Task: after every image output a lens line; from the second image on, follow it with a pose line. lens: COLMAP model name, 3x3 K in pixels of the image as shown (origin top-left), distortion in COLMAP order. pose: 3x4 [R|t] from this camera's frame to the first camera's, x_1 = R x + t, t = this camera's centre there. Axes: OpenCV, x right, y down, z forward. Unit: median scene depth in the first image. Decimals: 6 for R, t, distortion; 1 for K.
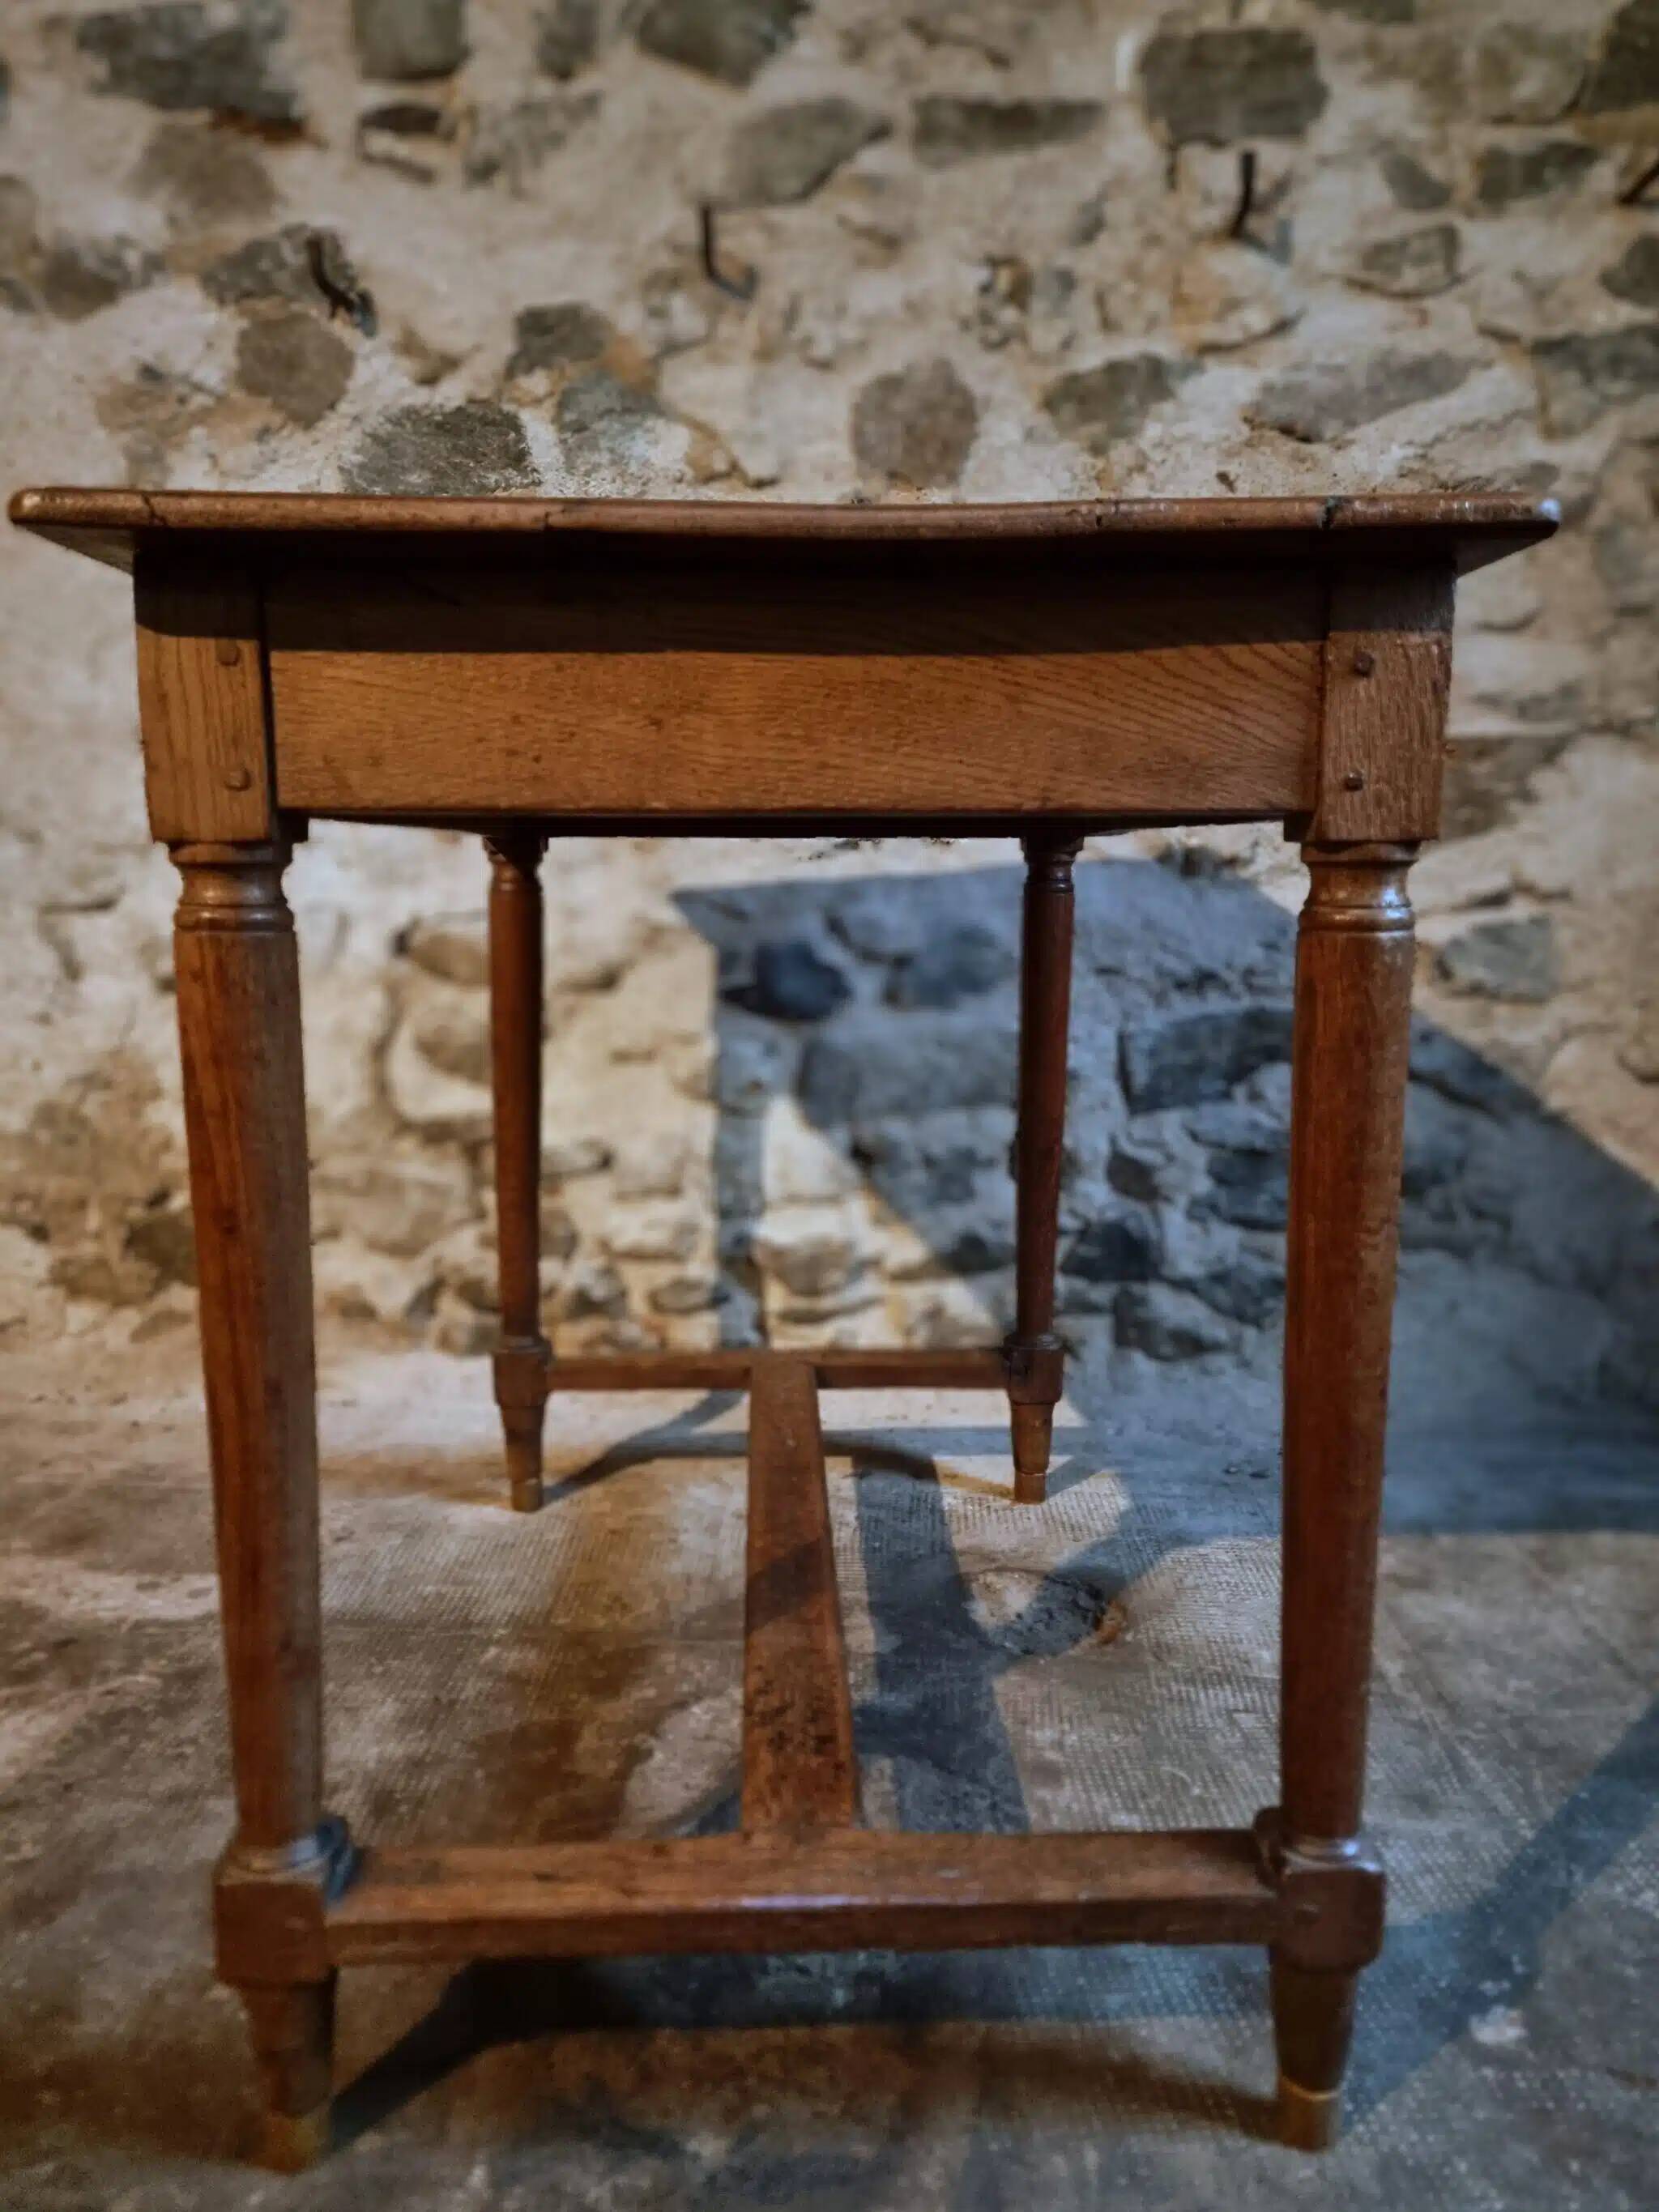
lens RADIAL K [[1576.0, 0, 814.3], [0, 1576.0, 1108.2], [0, 0, 1]] dist [0.076225, -0.069194]
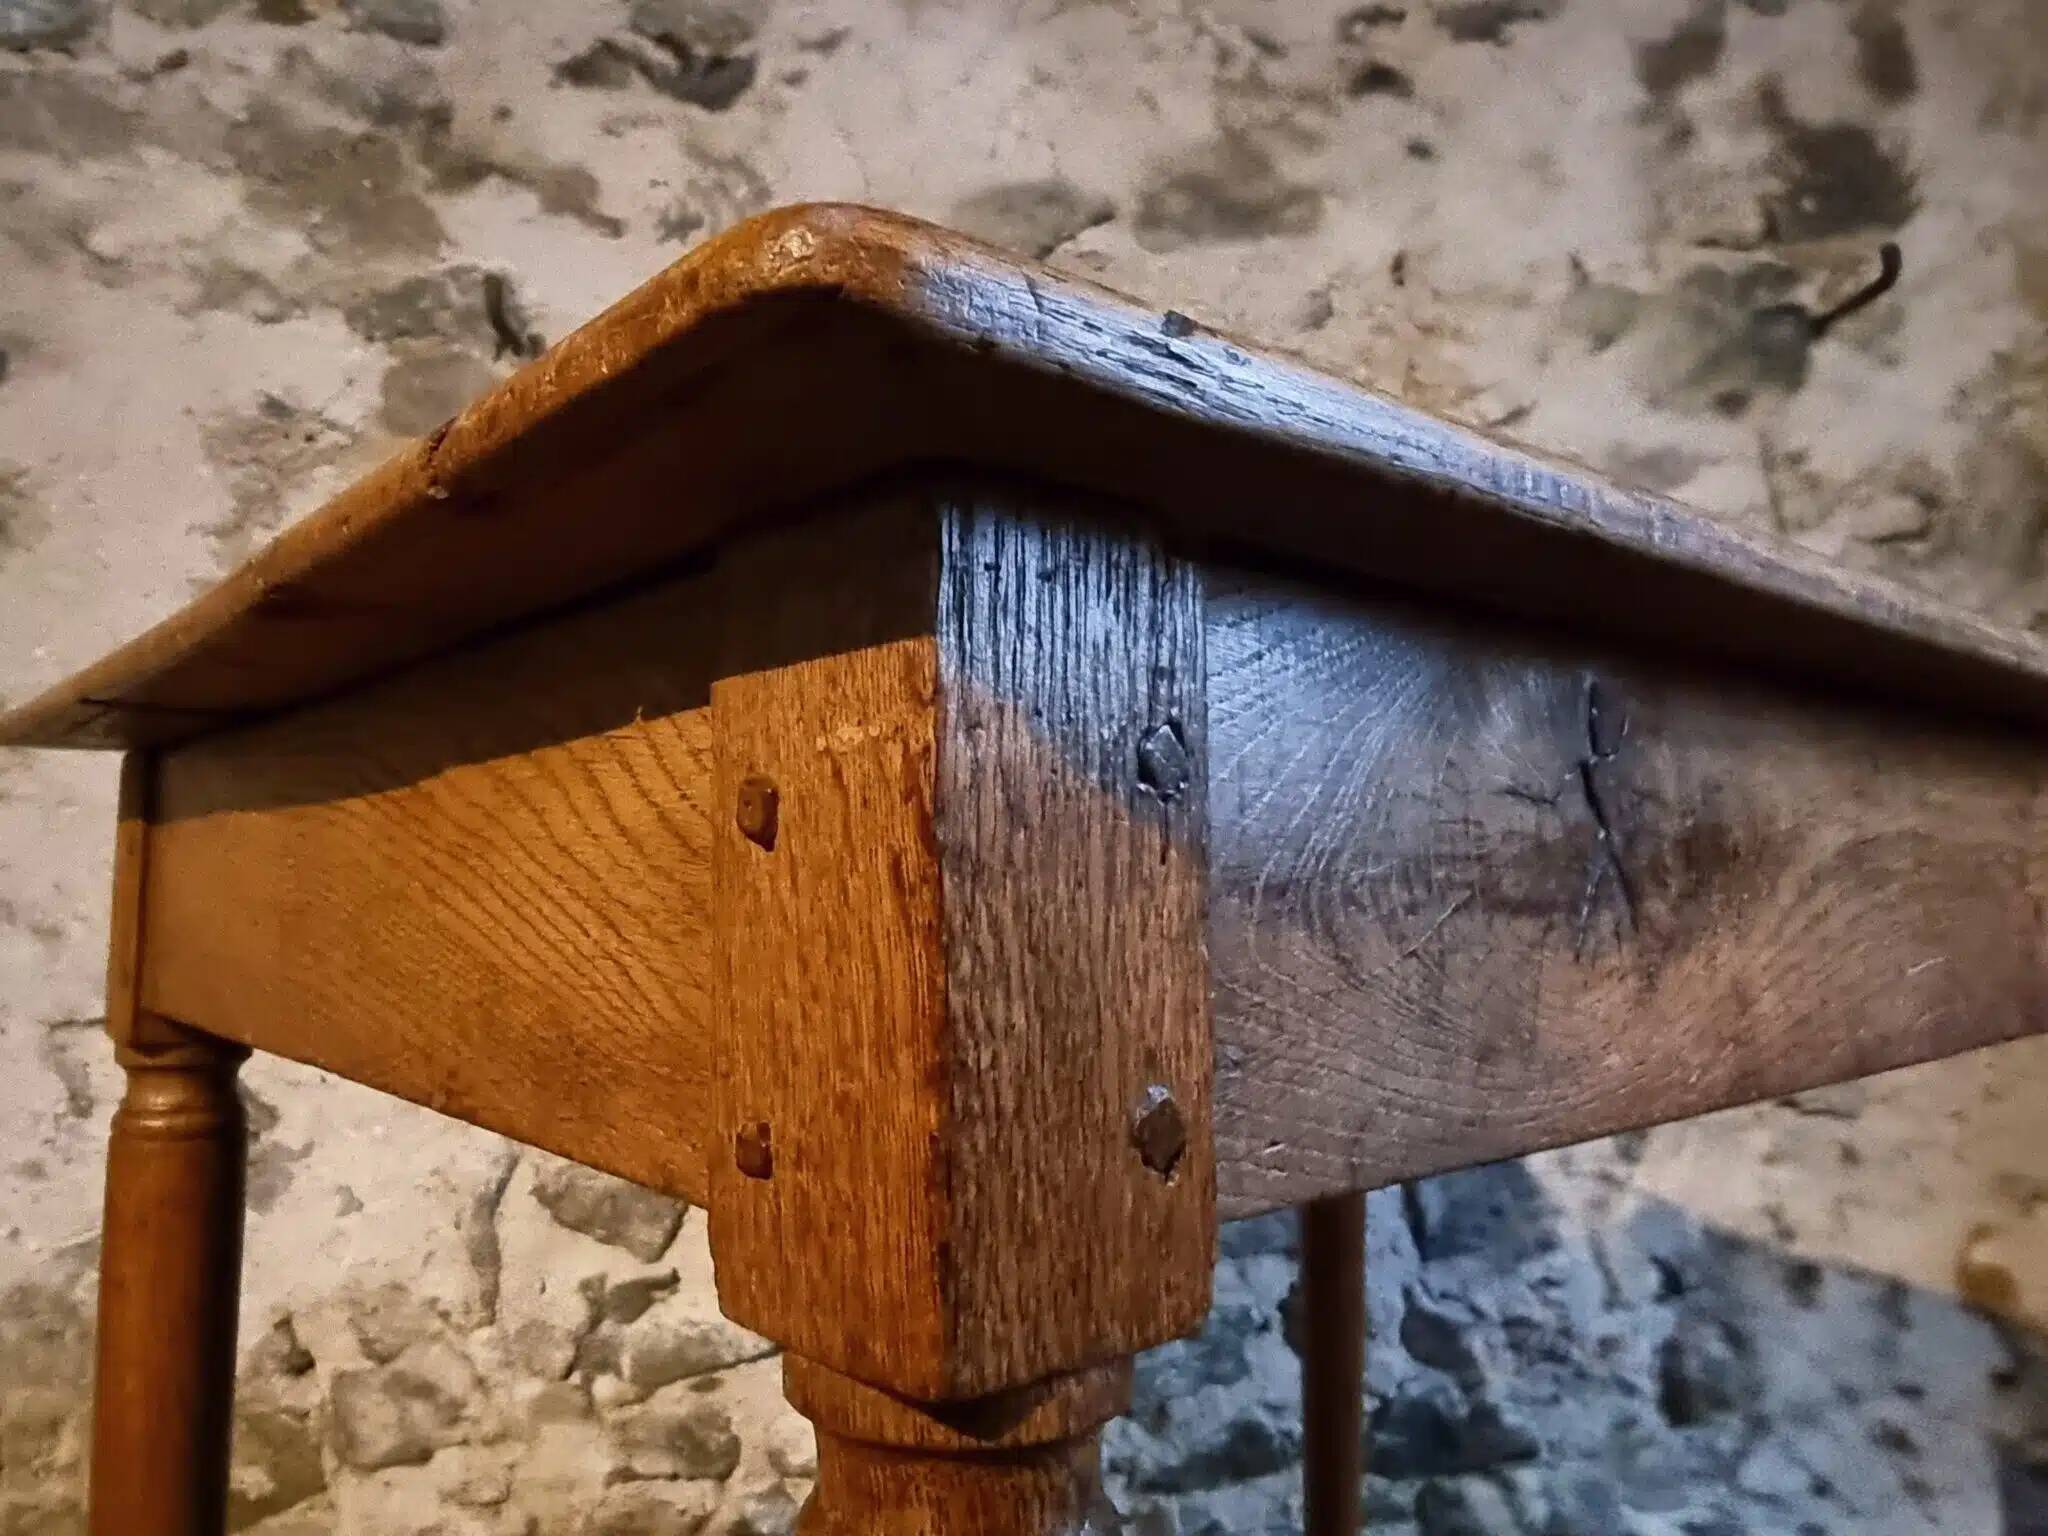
lens RADIAL K [[1475.7, 0, 945.0], [0, 1475.7, 738.5], [0, 0, 1]] dist [0.003453, -0.005868]
pose [[0.988579, 0.015031, 0.149951, -0.183374], [0.023338, 0.967741, -0.250864, -0.078065], [-0.148885, 0.251498, 0.956338, 0.237440]]
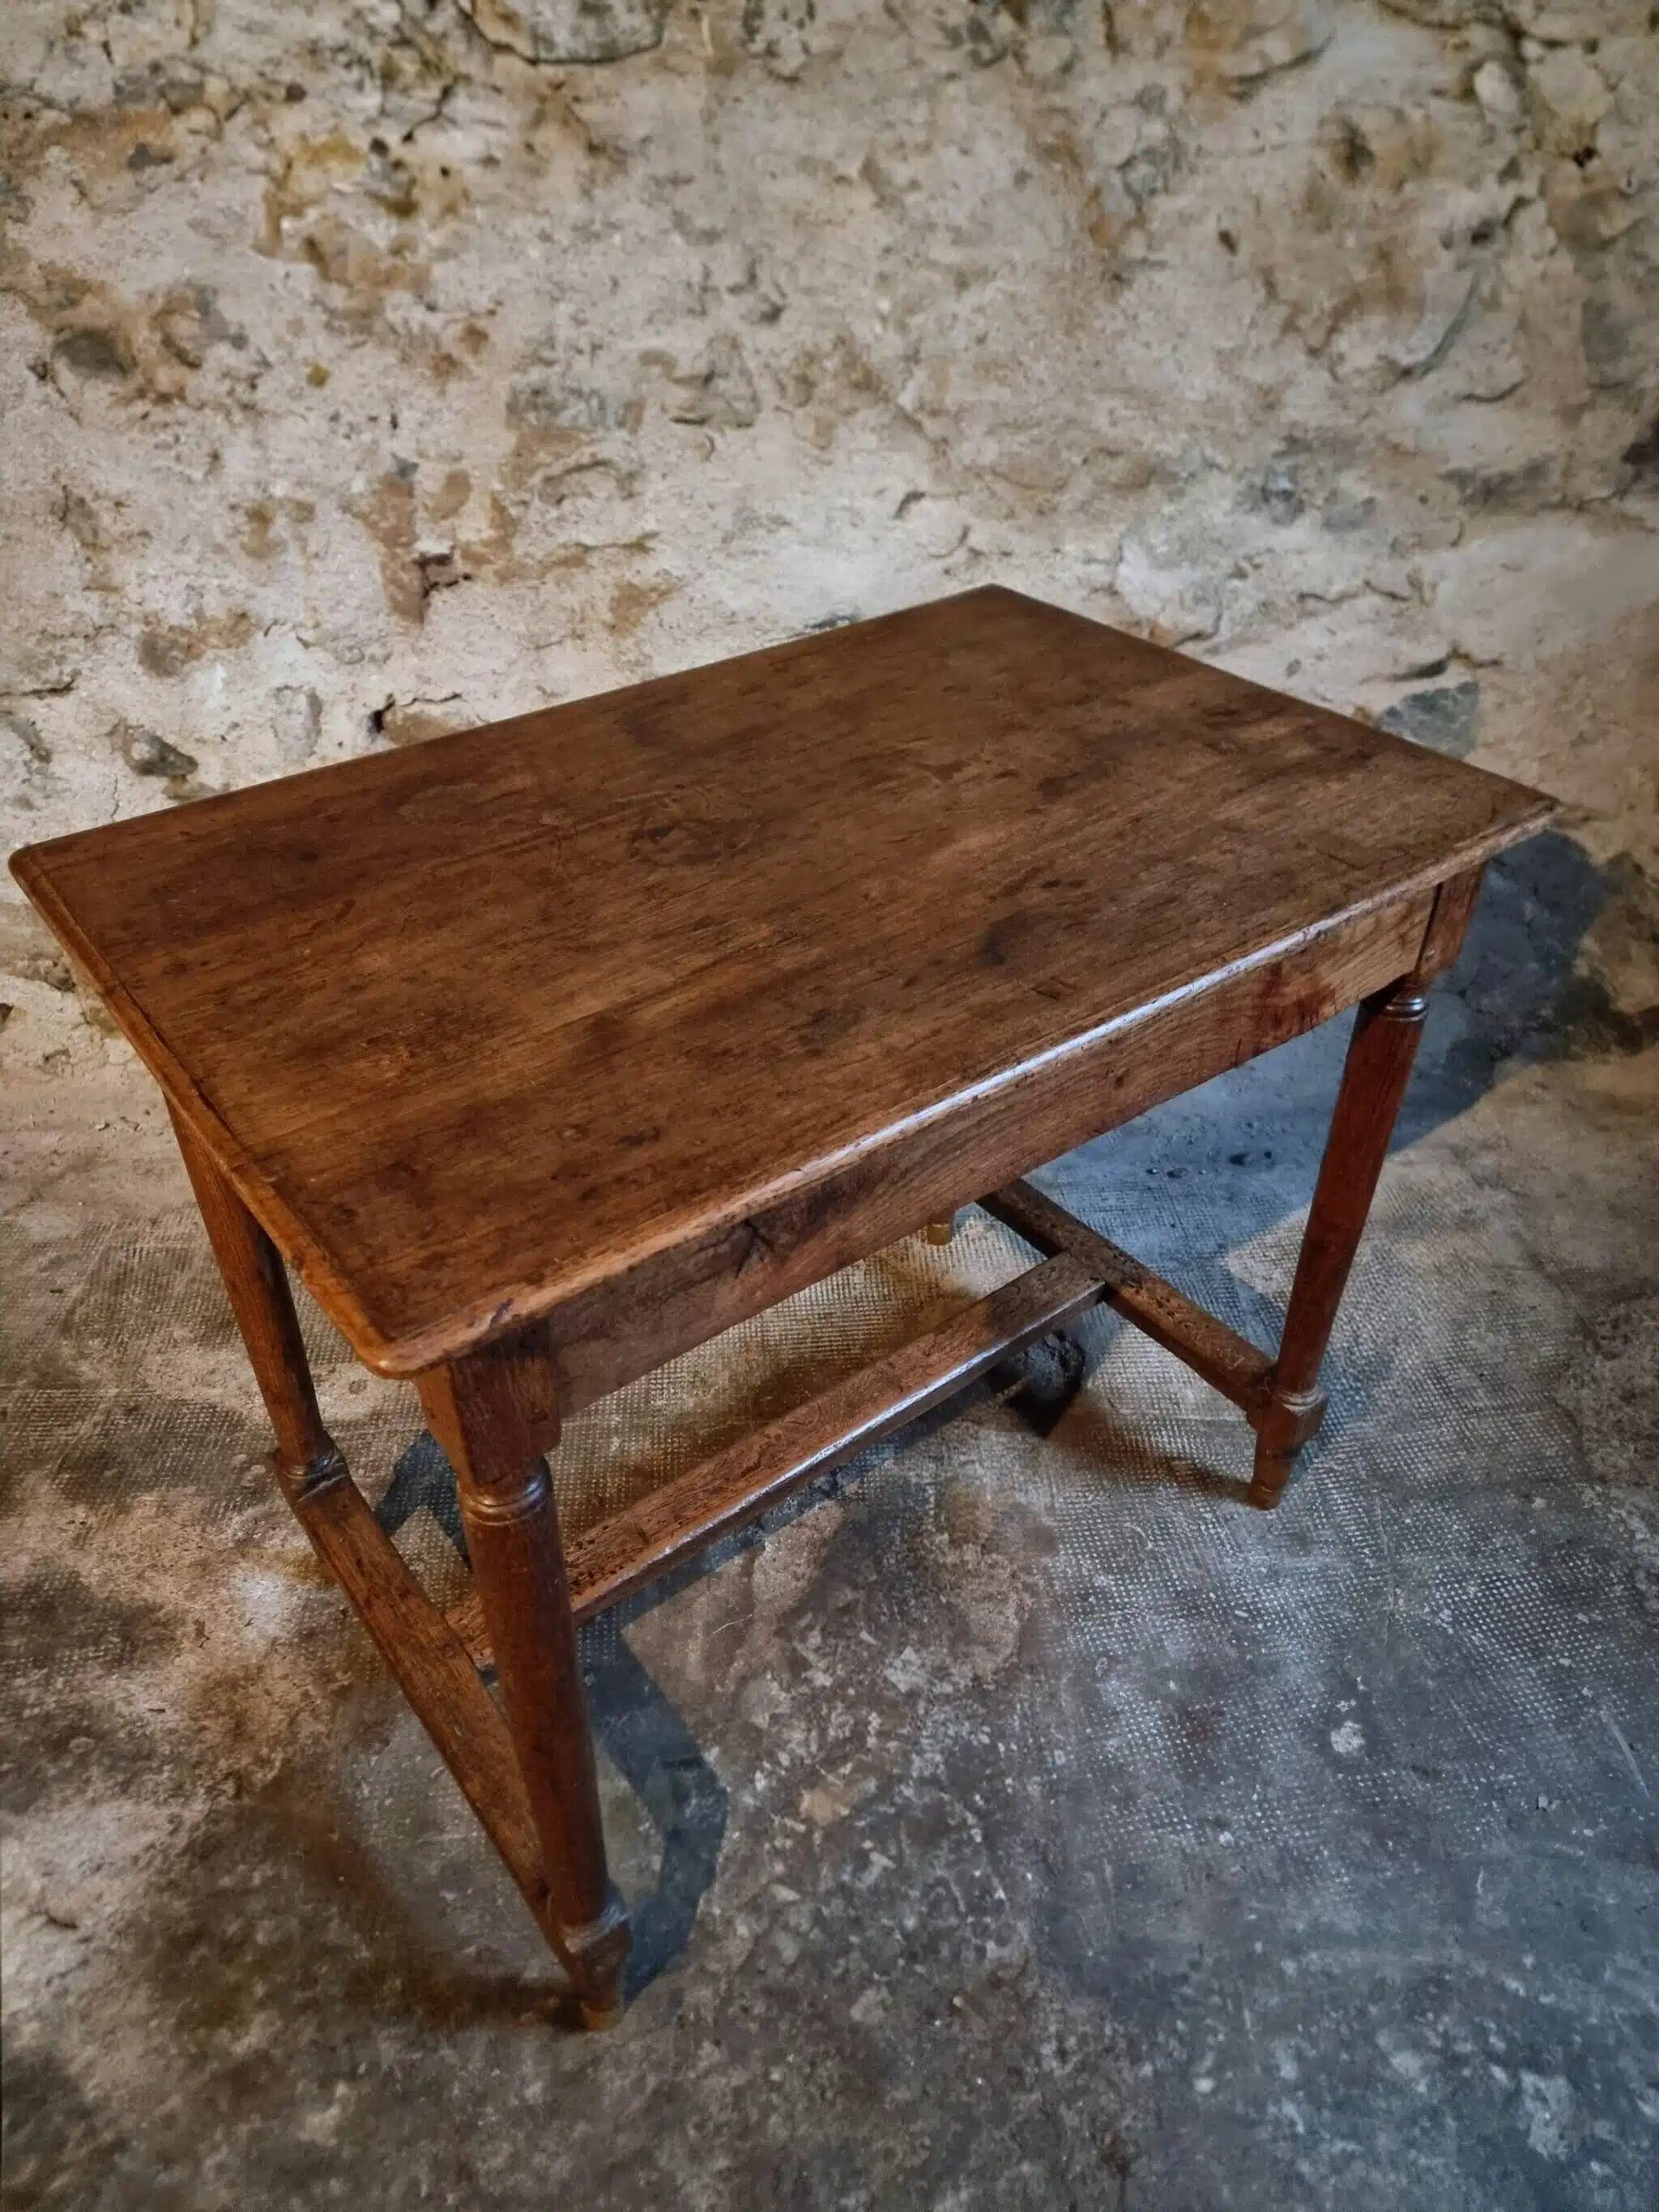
lens RADIAL K [[1549.9, 0, 813.5], [0, 1549.9, 1106.6], [0, 0, 1]] dist [0.065095, -0.064861]
pose [[0.993712, -0.073069, 0.084834, -0.098715], [0.025867, 0.887018, 0.461010, -0.376419], [-0.108934, -0.455917, 0.883331, -0.017156]]
